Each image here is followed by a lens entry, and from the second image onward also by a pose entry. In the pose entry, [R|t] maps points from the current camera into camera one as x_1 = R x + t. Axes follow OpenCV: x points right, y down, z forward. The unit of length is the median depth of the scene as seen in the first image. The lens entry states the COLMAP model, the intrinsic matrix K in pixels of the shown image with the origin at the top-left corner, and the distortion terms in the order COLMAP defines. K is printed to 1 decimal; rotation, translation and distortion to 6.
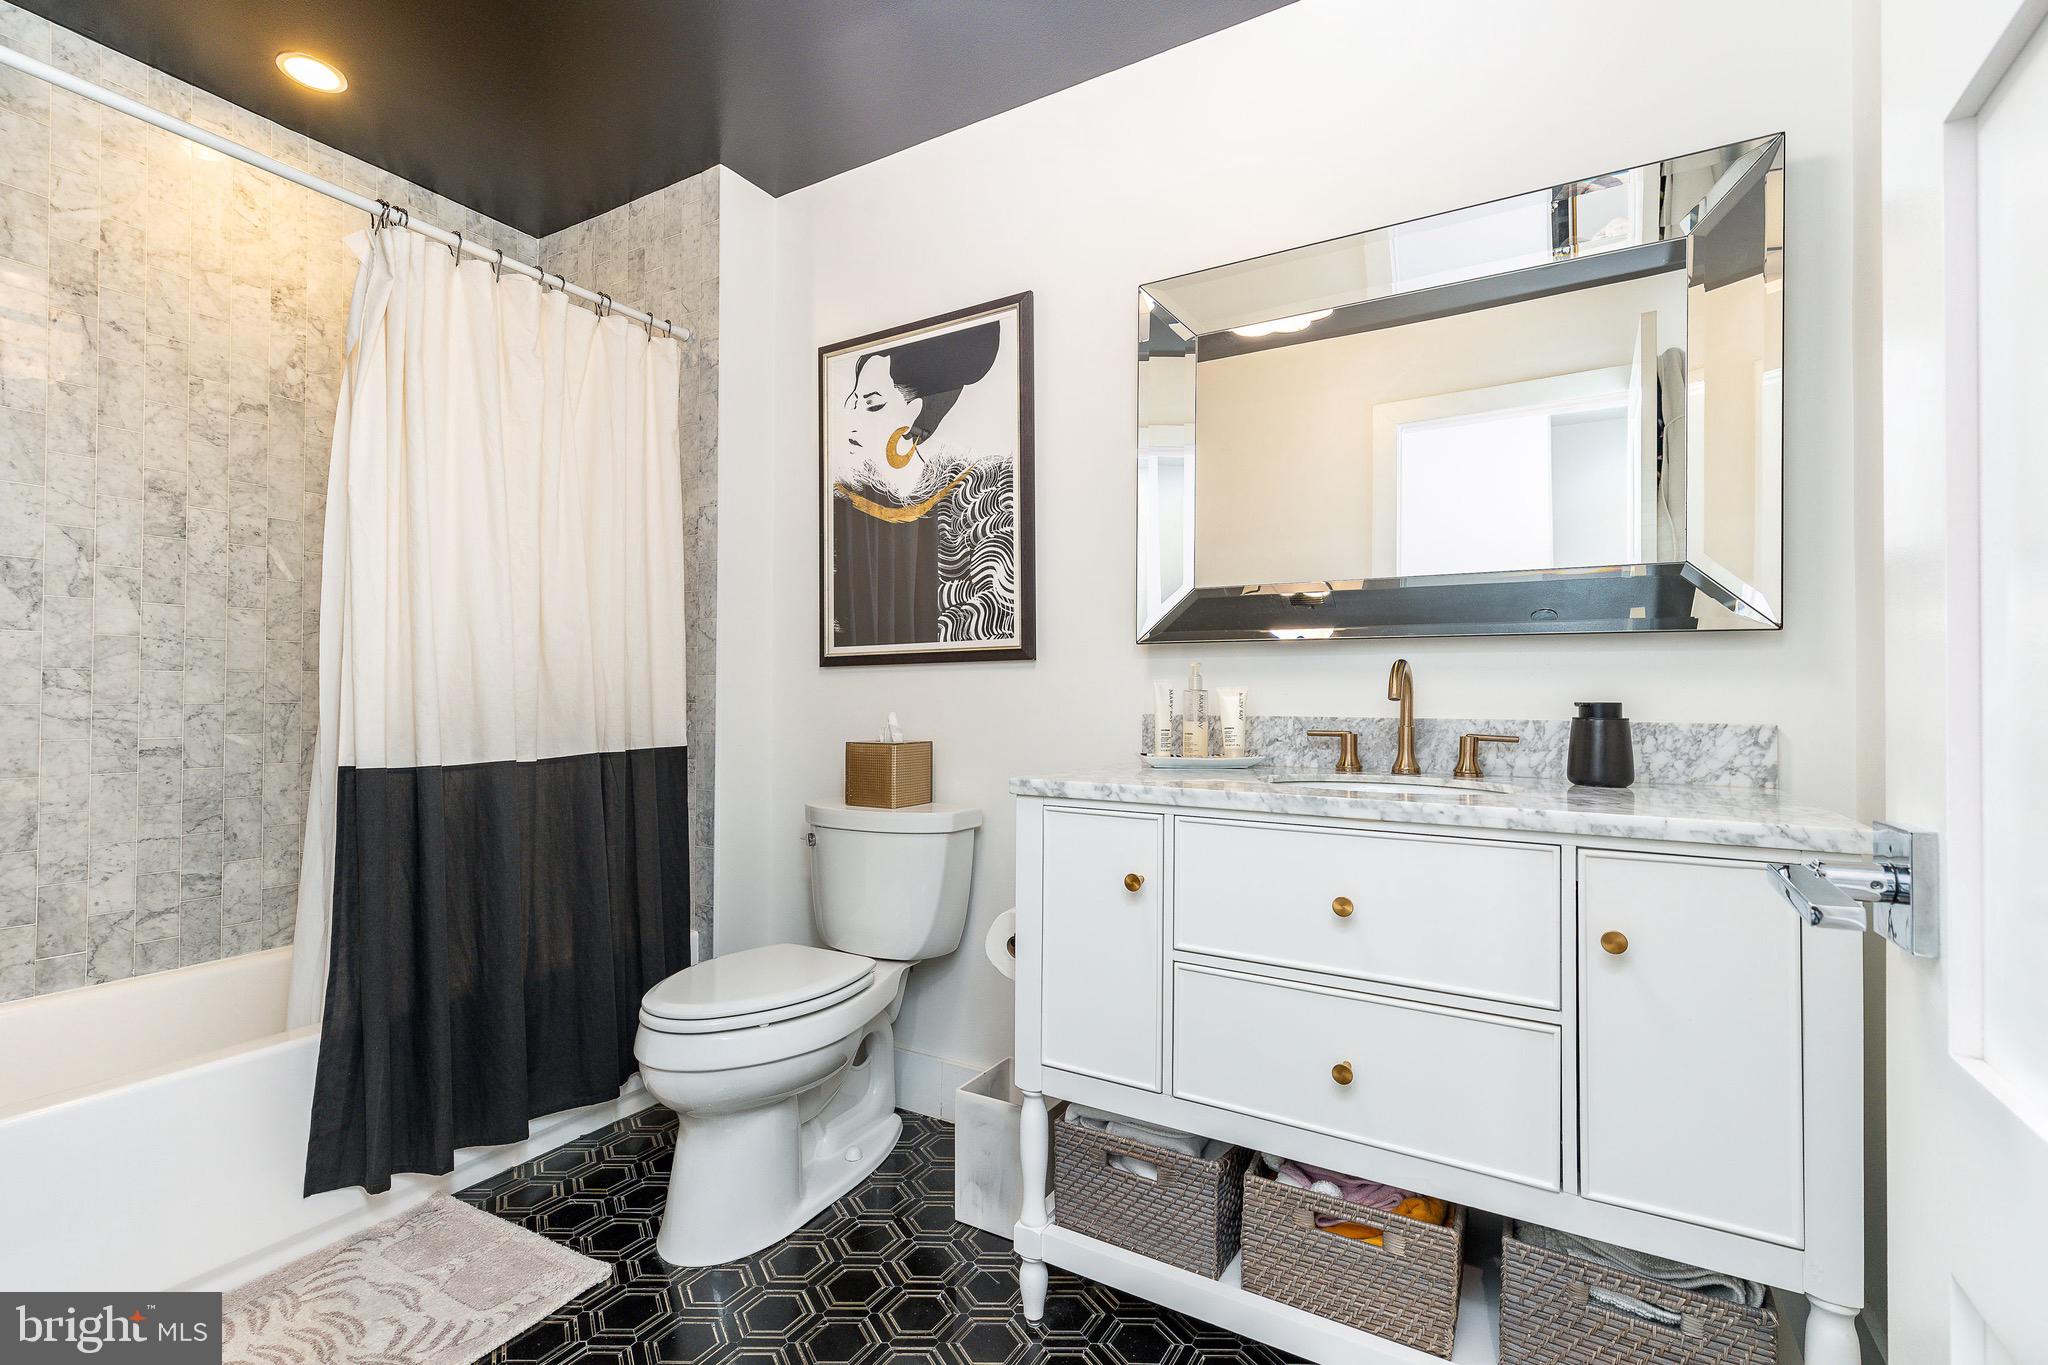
lens RADIAL K [[908.2, 0, 1030.5], [0, 908.2, 678.3], [0, 0, 1]] dist [0.004367, -0.001100]
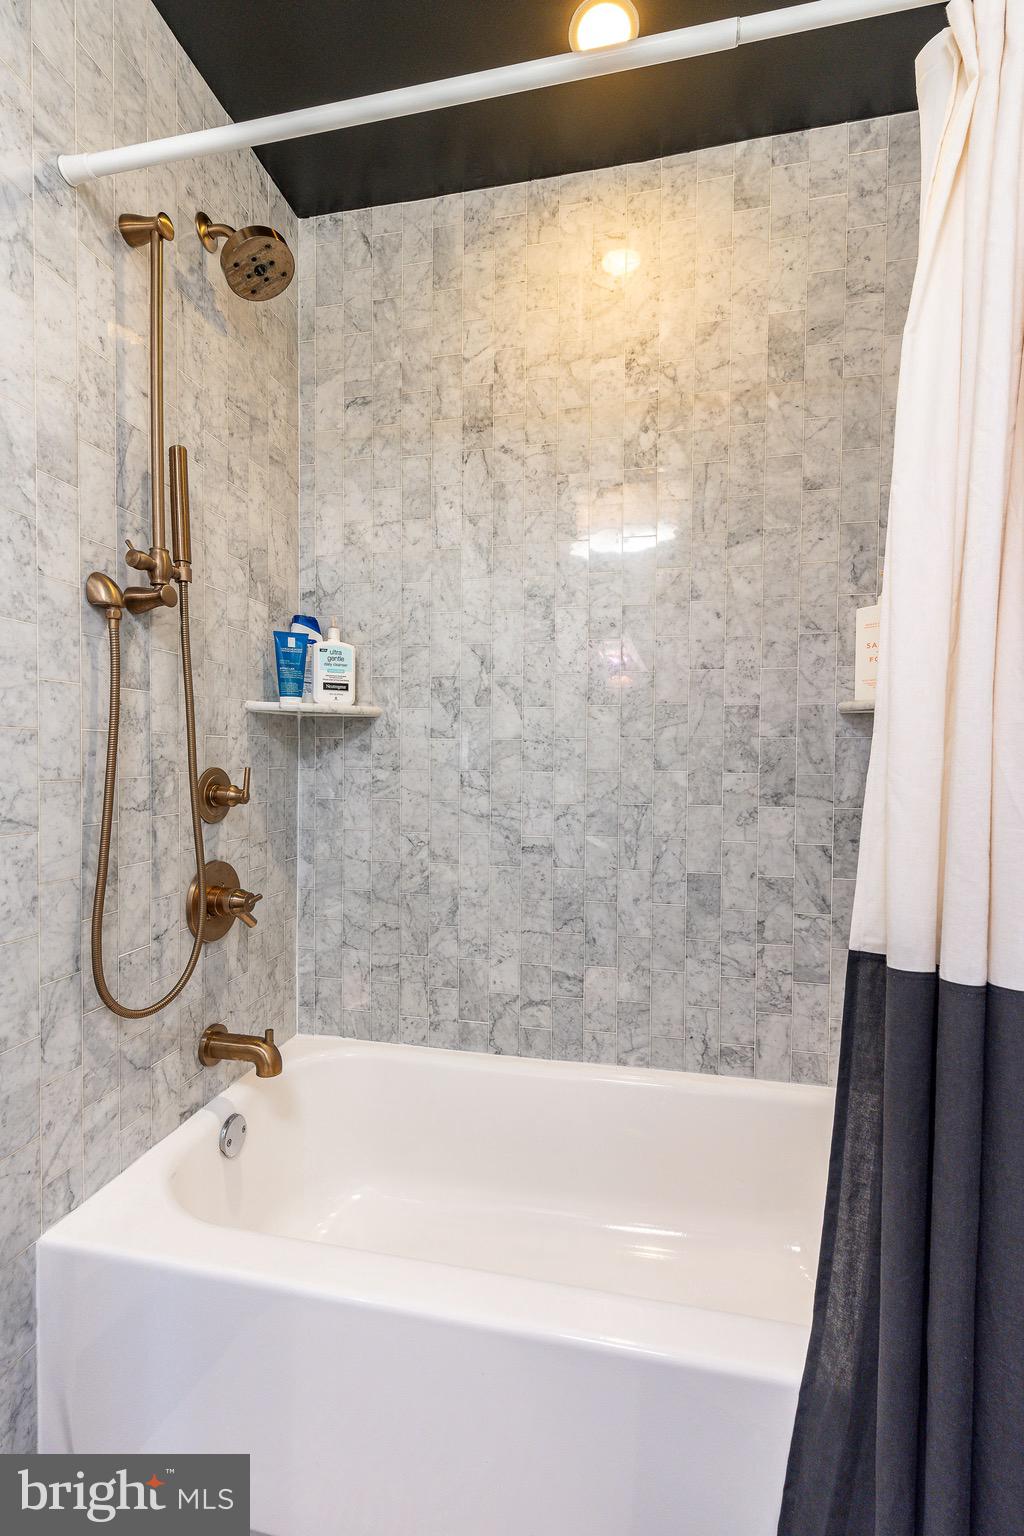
lens RADIAL K [[681.2, 0, 471.4], [0, 681.2, 780.0], [0, 0, 1]] dist [0.004367, -0.001100]
pose [[0.317834, 0.025641, -0.947800, -0.235590], [0.012097, 0.999443, 0.031094, -0.023100], [0.948069, -0.021348, 0.317347, 0.663633]]
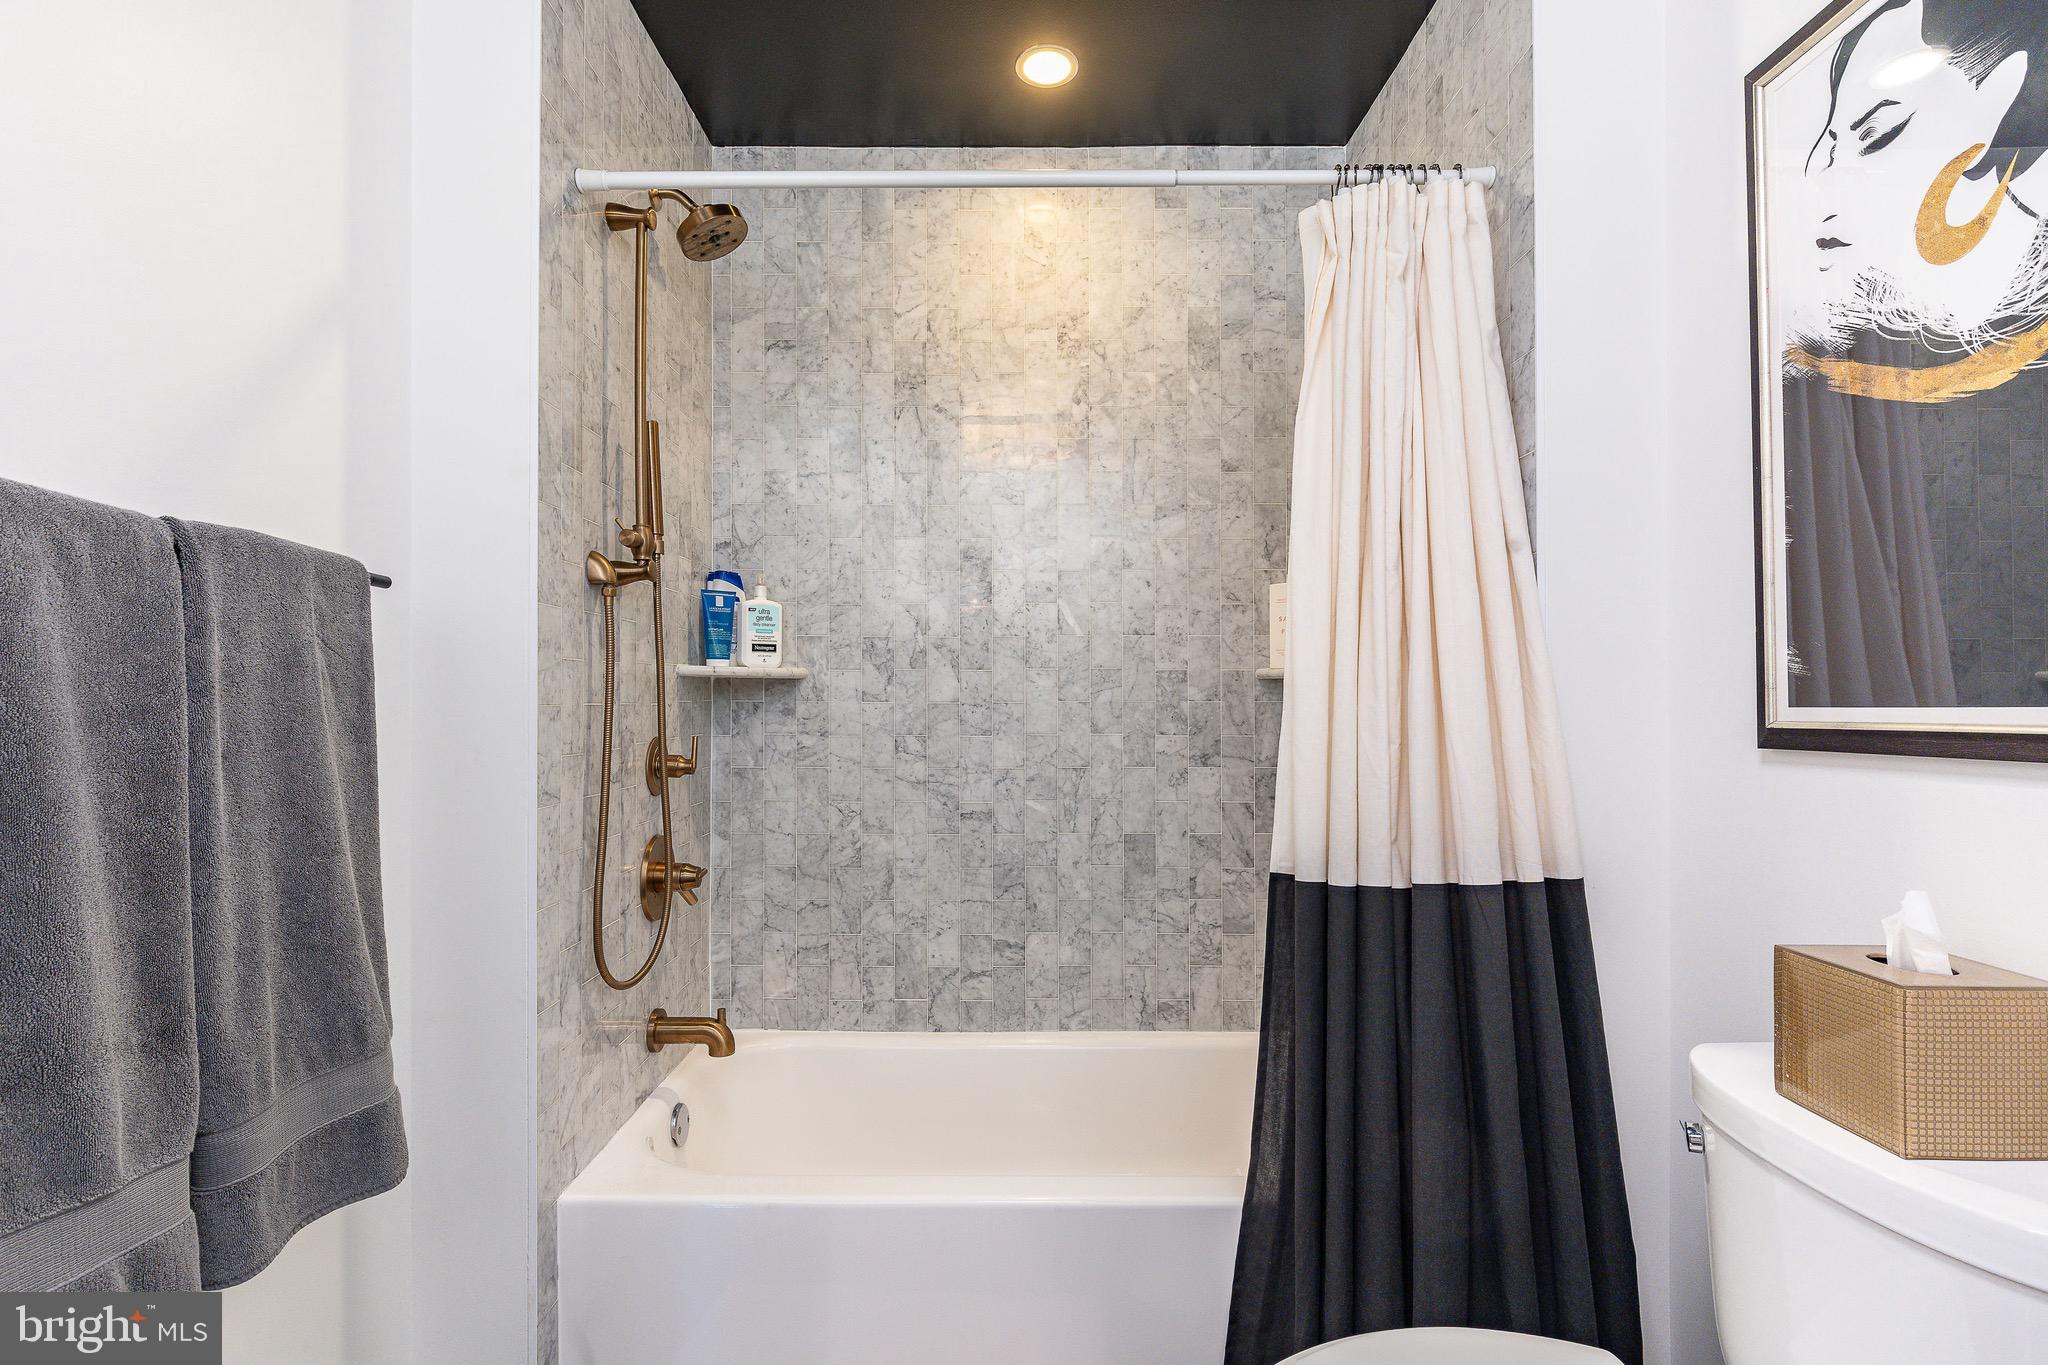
lens RADIAL K [[1021.5, 0, 948.2], [0, 1021.5, 699.3], [0, 0, 1]] dist [-0.002270, -0.001447]
pose [[0.502790, -0.009850, -0.864353, 0.015265], [0.018010, 0.999837, -0.000917, -0.047160], [0.864221, -0.015106, 0.502885, 0.390314]]
